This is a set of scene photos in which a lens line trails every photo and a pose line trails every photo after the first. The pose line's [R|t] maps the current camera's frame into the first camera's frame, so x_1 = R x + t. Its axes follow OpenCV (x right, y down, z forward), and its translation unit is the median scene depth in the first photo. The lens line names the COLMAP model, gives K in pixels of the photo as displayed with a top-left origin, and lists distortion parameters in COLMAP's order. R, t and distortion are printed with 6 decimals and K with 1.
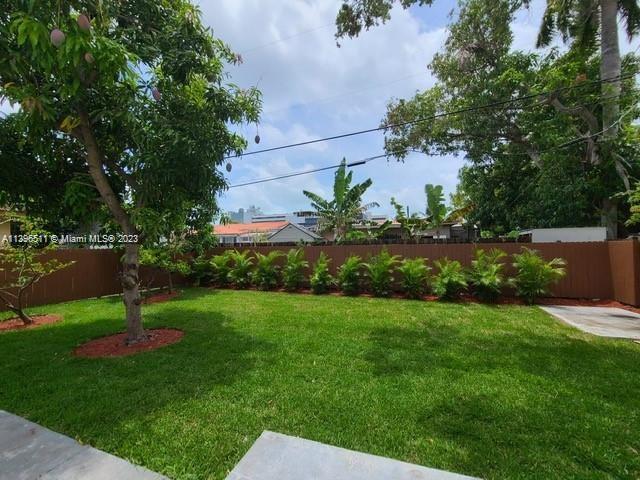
lens RADIAL K [[255.4, 0, 320.0], [0, 255.4, 240.0], [0, 0, 1]] dist [-0.000114, 0.000193]
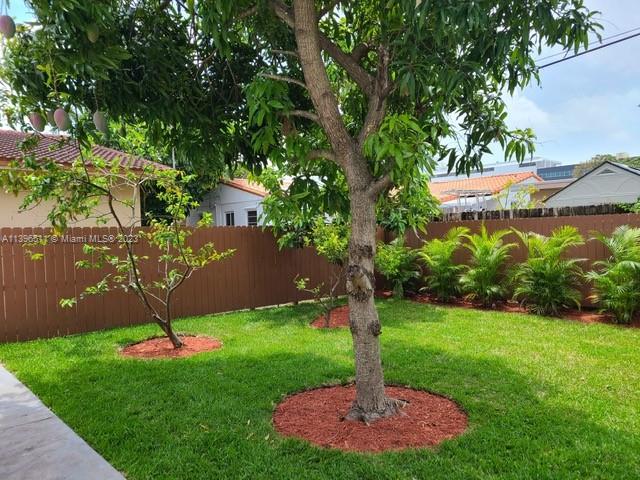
lens RADIAL K [[440.2, 0, 320.0], [0, 440.2, 240.0], [0, 0, 1]] dist [0.068541, 0.000738]
pose [[0.896131, -0.013512, -0.443584, -0.222367], [0.032432, 0.998858, 0.035093, 0.024726], [0.442603, -0.045834, 0.895546, 0.123476]]
